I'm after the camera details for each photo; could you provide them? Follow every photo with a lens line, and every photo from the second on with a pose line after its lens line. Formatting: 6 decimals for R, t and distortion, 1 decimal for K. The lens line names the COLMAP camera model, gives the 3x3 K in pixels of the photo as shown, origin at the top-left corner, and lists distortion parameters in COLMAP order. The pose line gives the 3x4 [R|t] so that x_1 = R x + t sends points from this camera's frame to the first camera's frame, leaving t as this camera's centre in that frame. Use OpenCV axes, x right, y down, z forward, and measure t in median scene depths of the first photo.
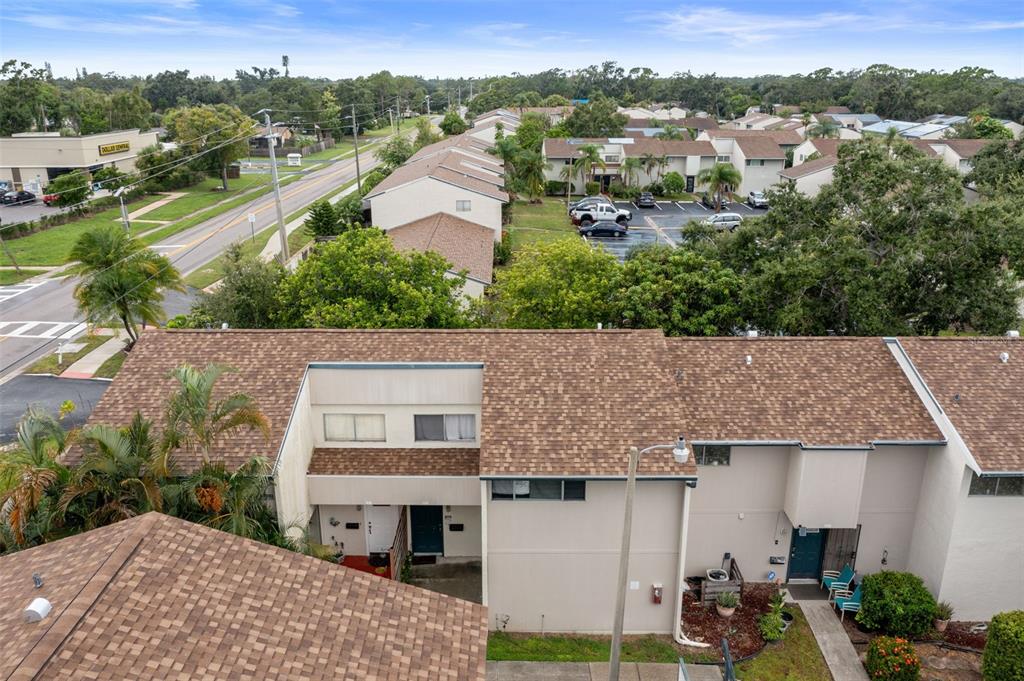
lens RADIAL K [[797.7, 0, 510.8], [0, 797.7, 339.5], [0, 0, 1]] dist [0.006251, -0.001104]
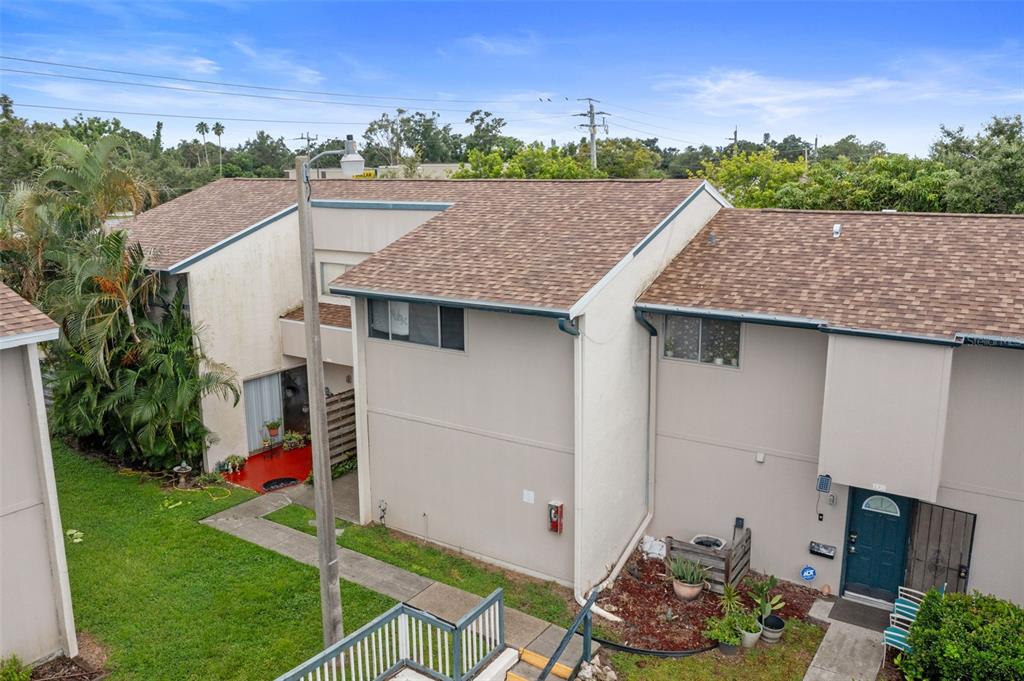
lens RADIAL K [[797.7, 0, 512.0], [0, 797.7, 342.8], [0, 0, 1]] dist [0.006251, -0.001104]
pose [[0.838864, 0.113329, -0.532414, 0.455929], [-0.162952, 0.985515, -0.046969, 0.197245], [0.519379, 0.126158, 0.845180, 0.371729]]
